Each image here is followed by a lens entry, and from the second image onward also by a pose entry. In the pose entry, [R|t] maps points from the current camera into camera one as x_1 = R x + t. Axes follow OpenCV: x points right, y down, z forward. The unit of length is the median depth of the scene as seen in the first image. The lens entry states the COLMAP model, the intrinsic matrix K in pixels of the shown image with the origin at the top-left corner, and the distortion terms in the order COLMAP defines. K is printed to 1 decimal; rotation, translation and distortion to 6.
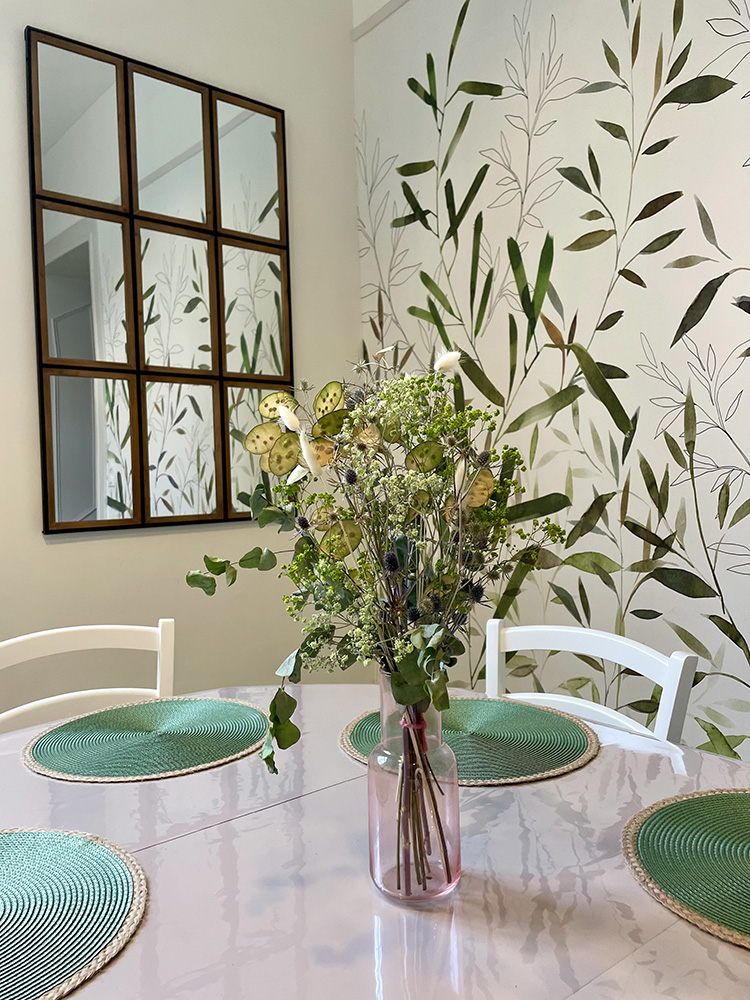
lens RADIAL K [[751.3, 0, 373.9], [0, 751.3, 494.0], [0, 0, 1]] dist [0.082565, -0.105585]
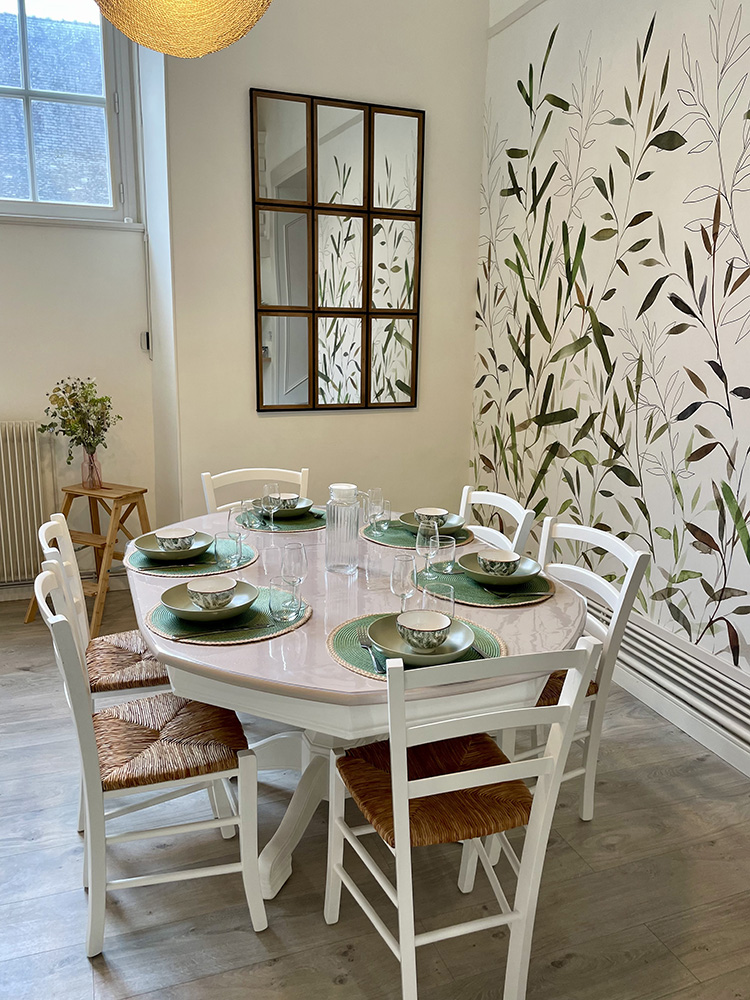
lens RADIAL K [[751.3, 0, 373.9], [0, 751.3, 494.0], [0, 0, 1]] dist [0.082565, -0.105585]
pose [[0.951703, 0.105128, -0.288460, 0.317796], [-0.047095, 0.978417, 0.201203, -0.116365], [0.303386, -0.177901, 0.936113, -0.530907]]
